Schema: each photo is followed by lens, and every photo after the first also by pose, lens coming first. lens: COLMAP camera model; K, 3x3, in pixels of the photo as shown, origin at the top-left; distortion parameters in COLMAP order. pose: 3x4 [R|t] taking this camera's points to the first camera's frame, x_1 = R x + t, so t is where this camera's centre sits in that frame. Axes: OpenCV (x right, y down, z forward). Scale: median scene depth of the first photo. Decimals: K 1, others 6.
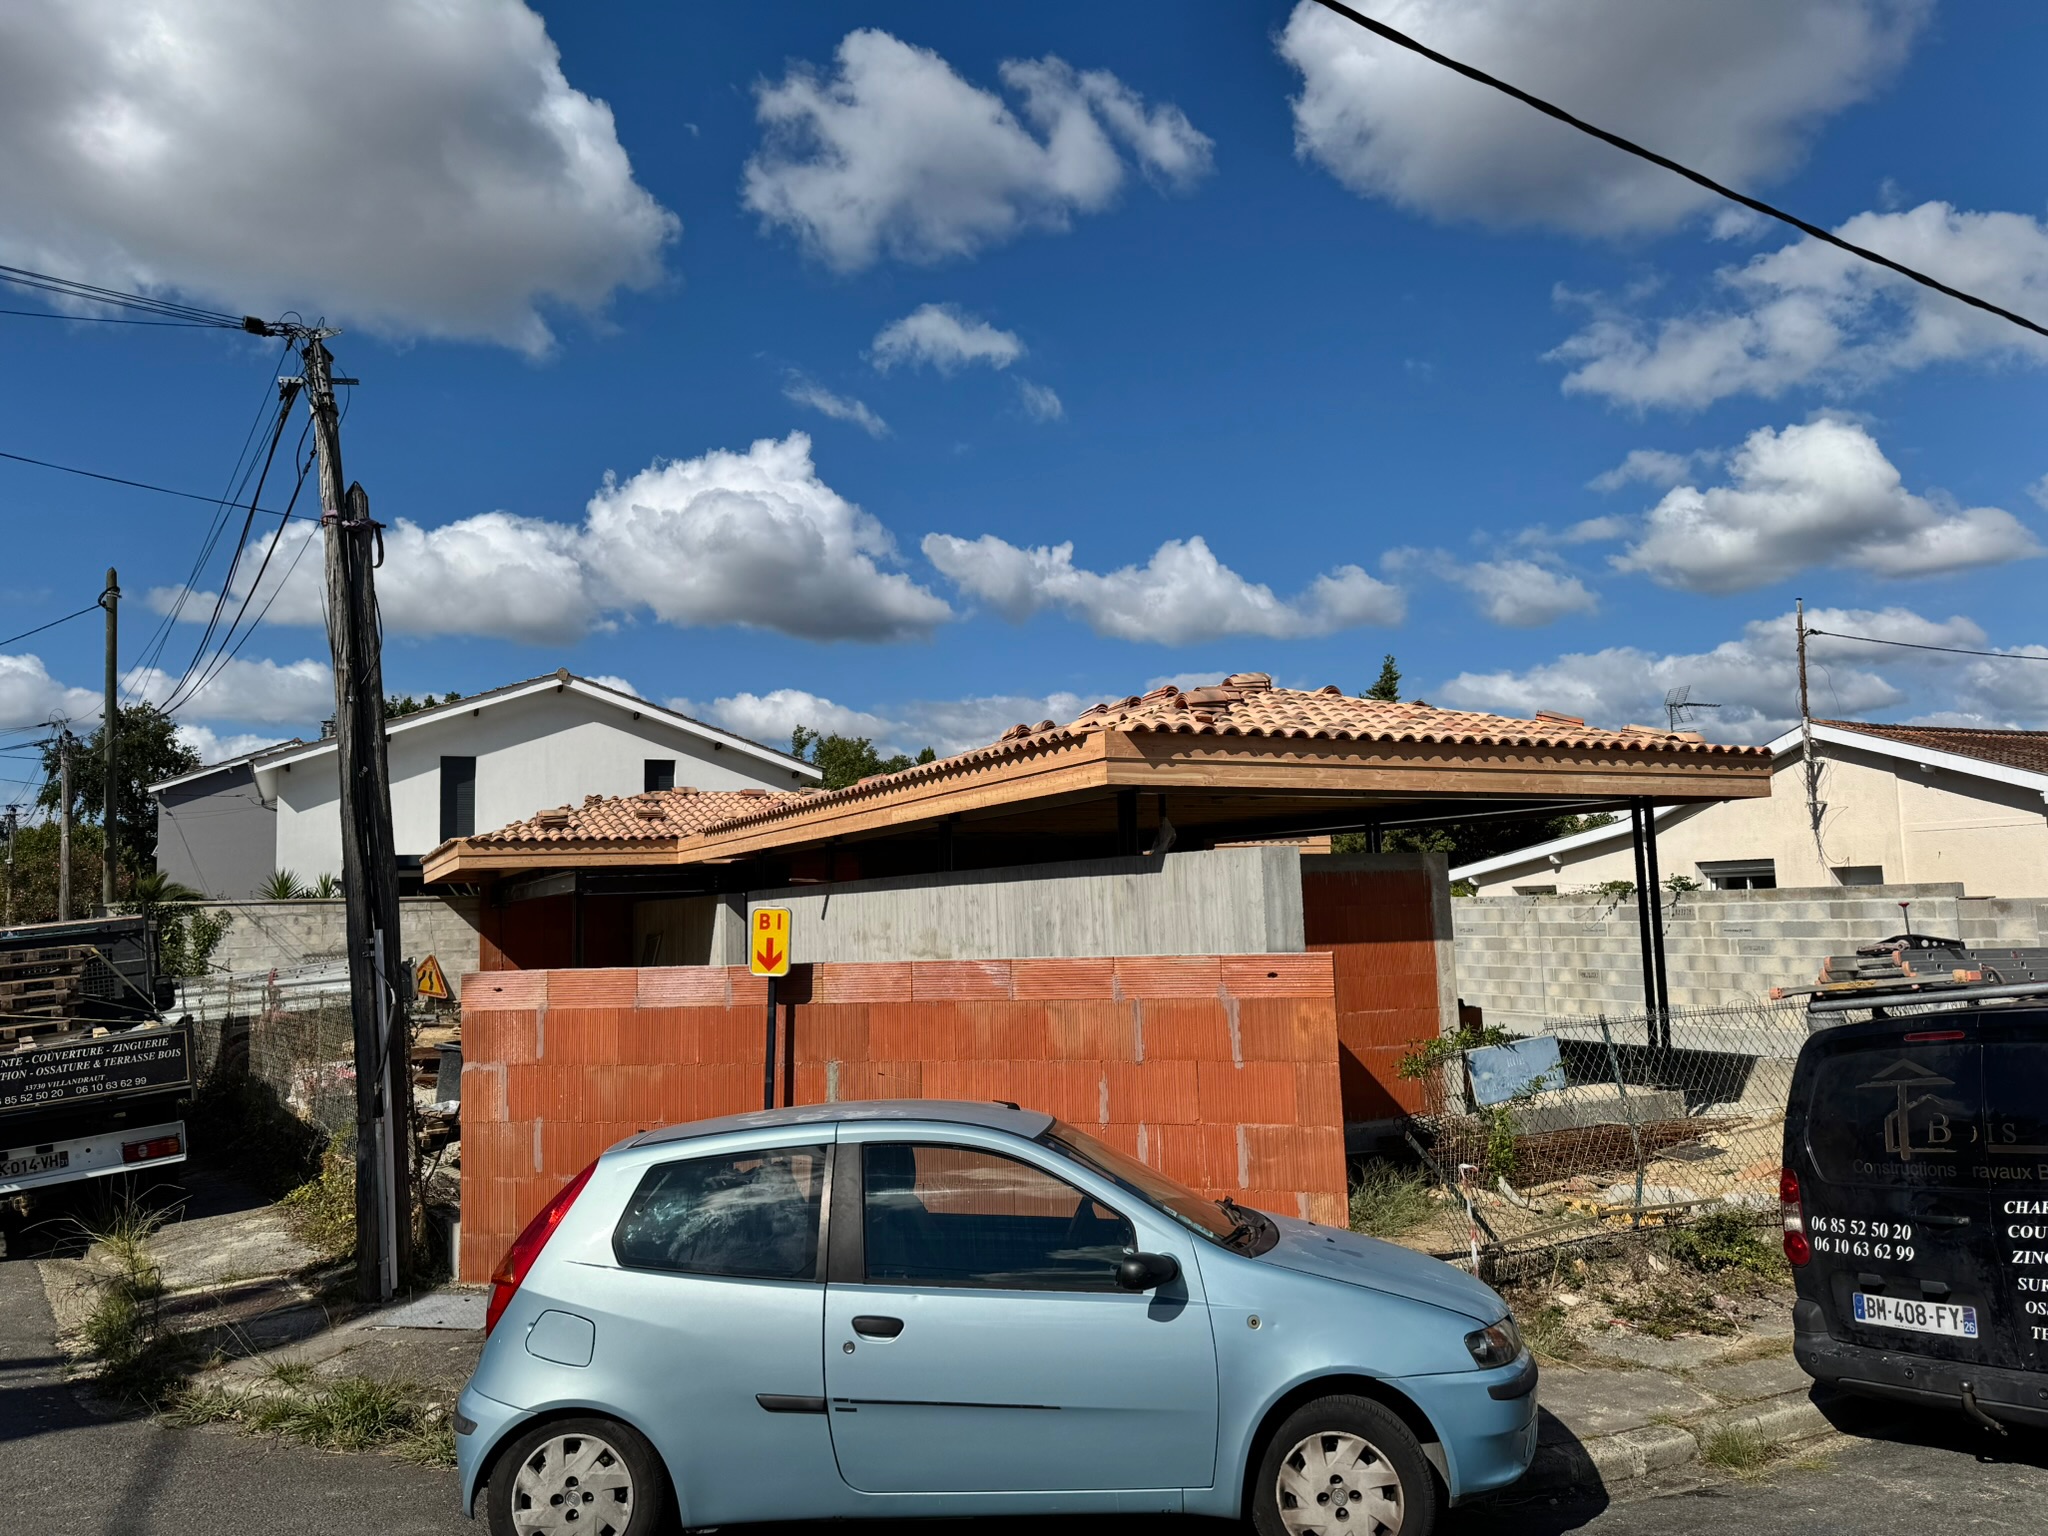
lens RADIAL K [[1424.1, 0, 1014.6], [0, 1424.1, 756.1], [0, 0, 1]] dist [0.170256, -0.286402]
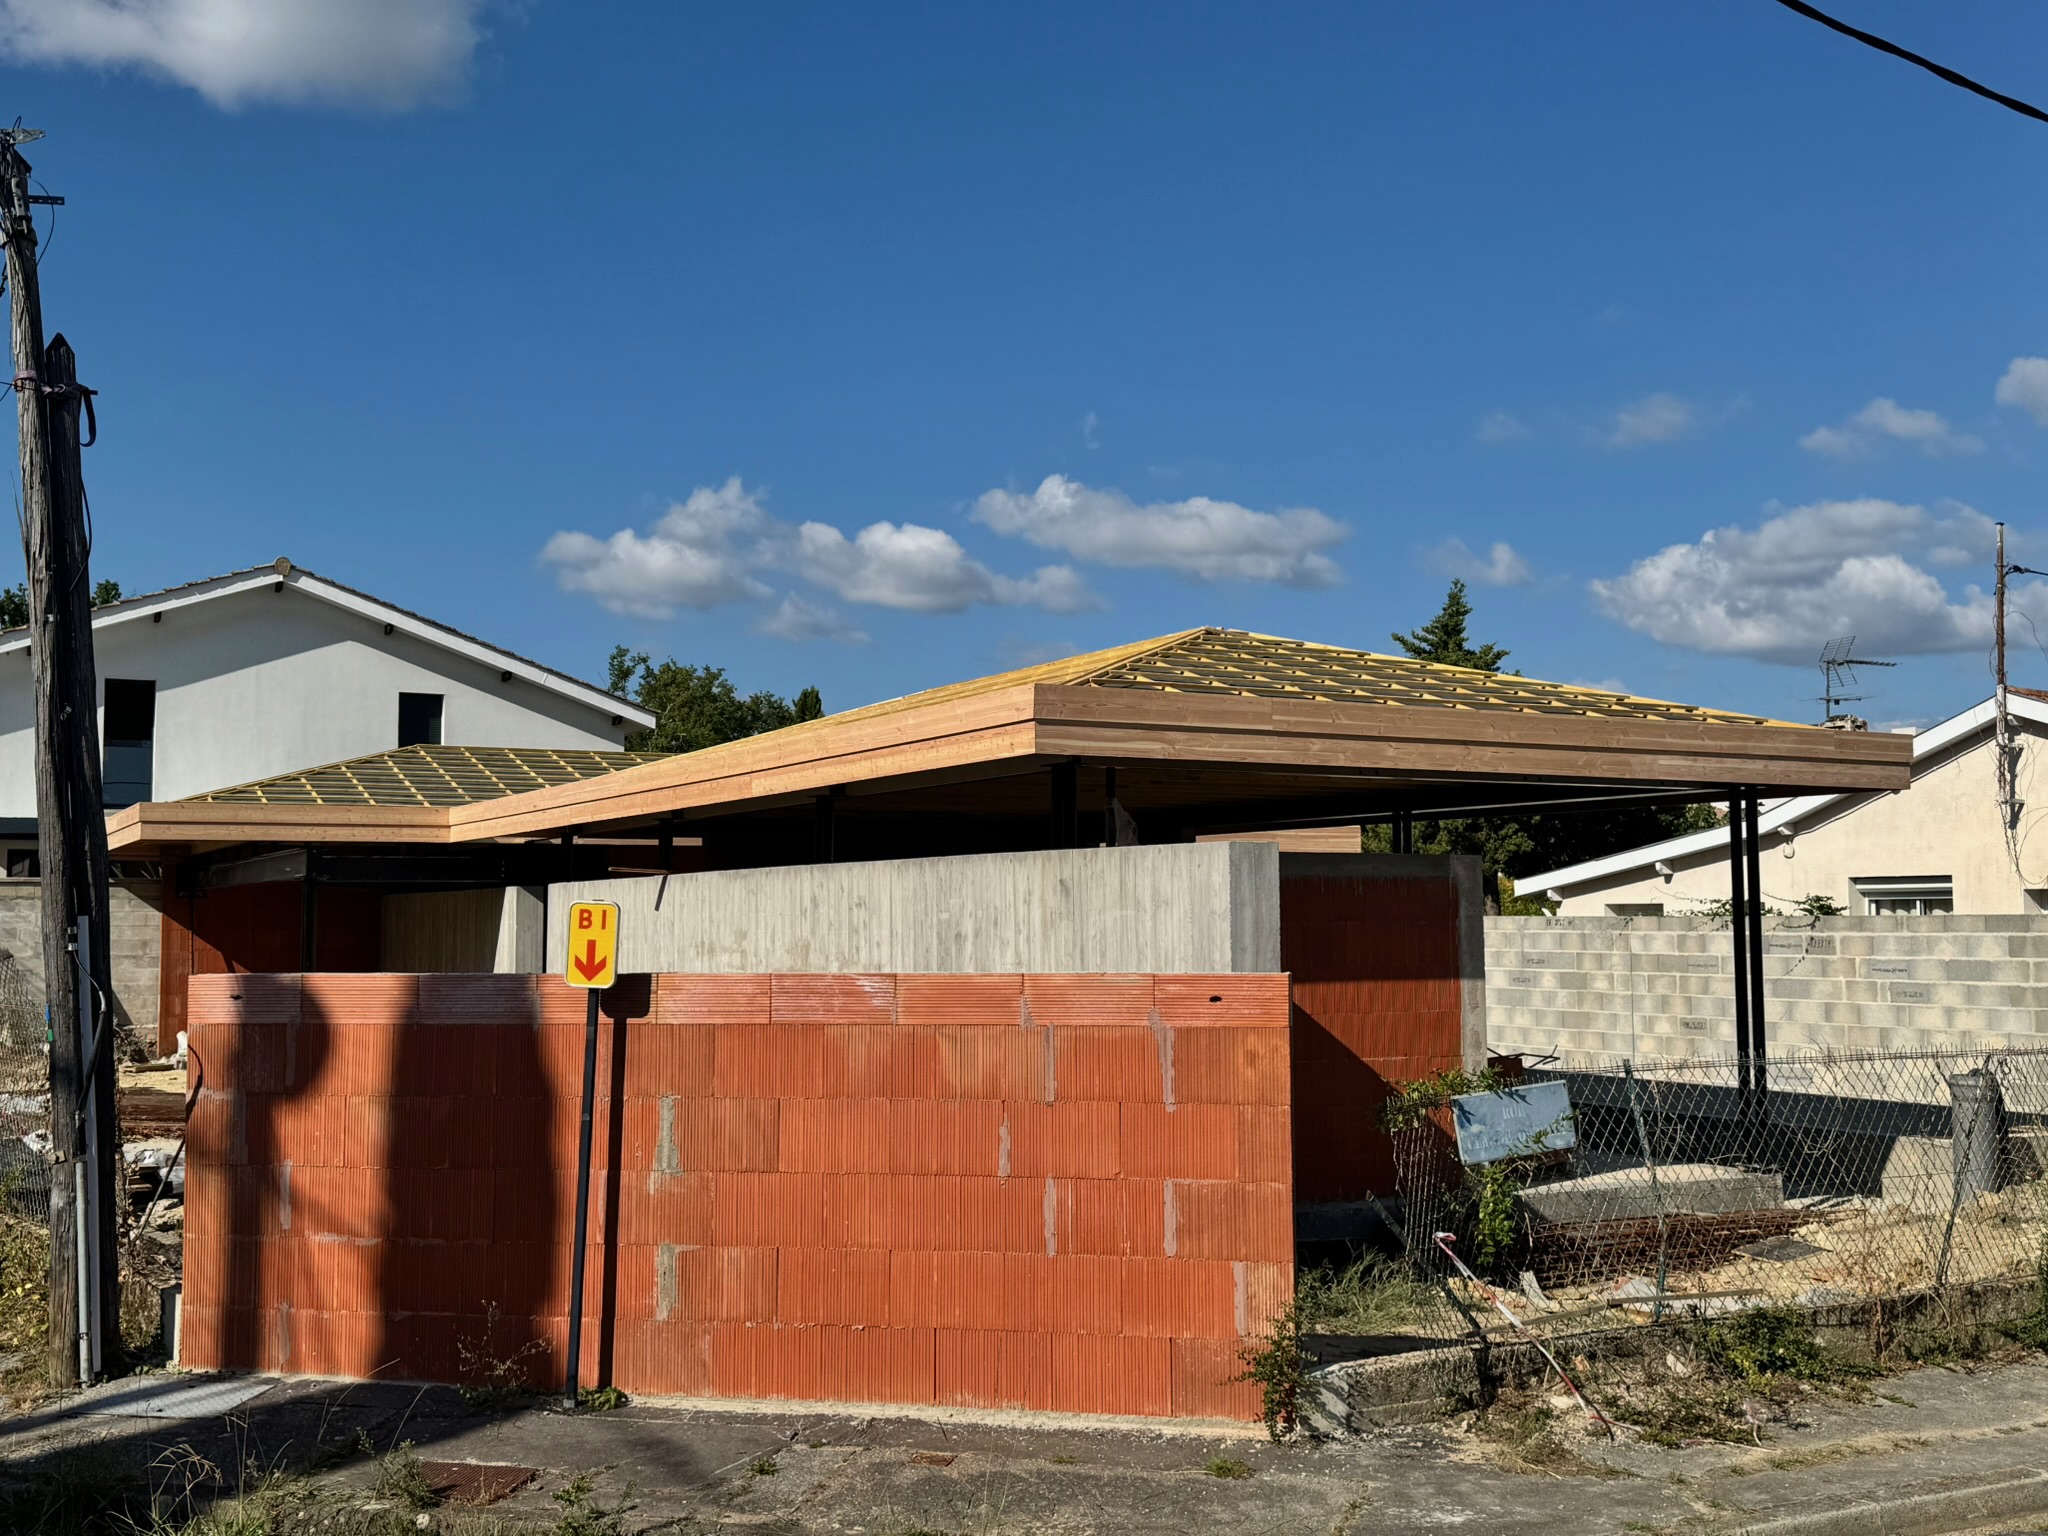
lens RADIAL K [[2137.9, 0, 1022.6], [0, 2137.9, 764.7], [0, 0, 1]] dist [0.192618, -0.368888]
pose [[0.998865, 0.028937, 0.037830, 0.012830], [-0.030139, 0.999046, 0.031589, -0.009653], [-0.036880, -0.032694, 0.998785, -0.129385]]
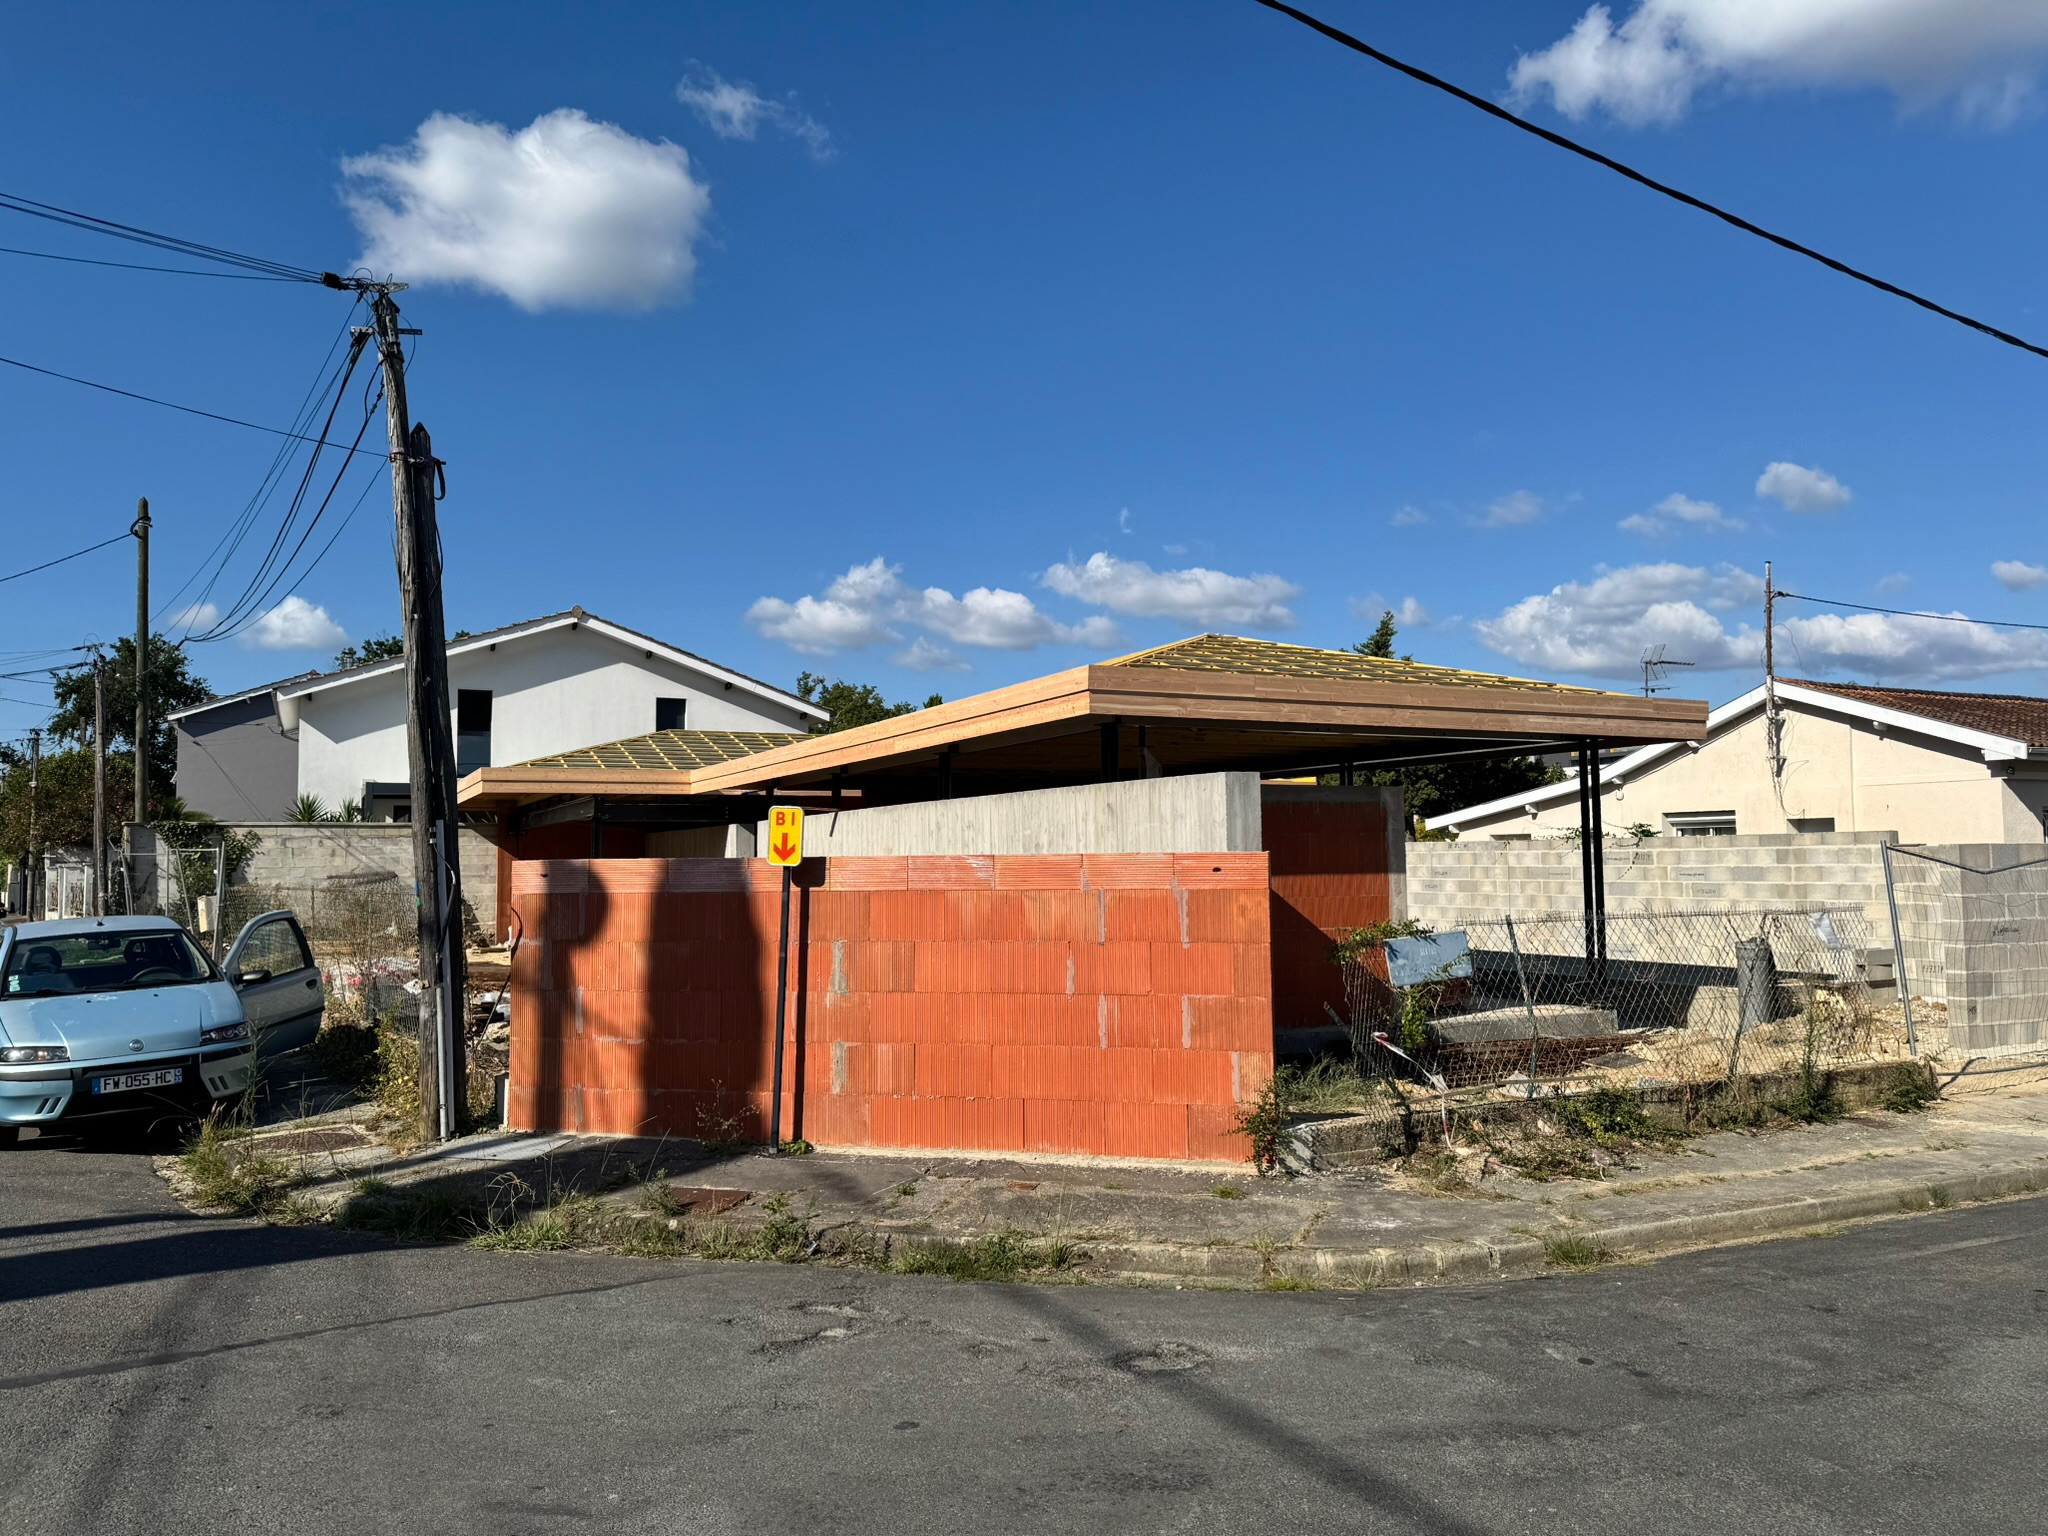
lens RADIAL K [[1468.3, 0, 1032.0], [0, 1468.3, 767.3], [0, 0, 1]] dist [0.186174, -0.349928]
pose [[0.999771, 0.020947, 0.004276, 0.014171], [-0.021083, 0.999177, 0.034646, 0.019477], [-0.003547, -0.034729, 0.999390, -0.120633]]
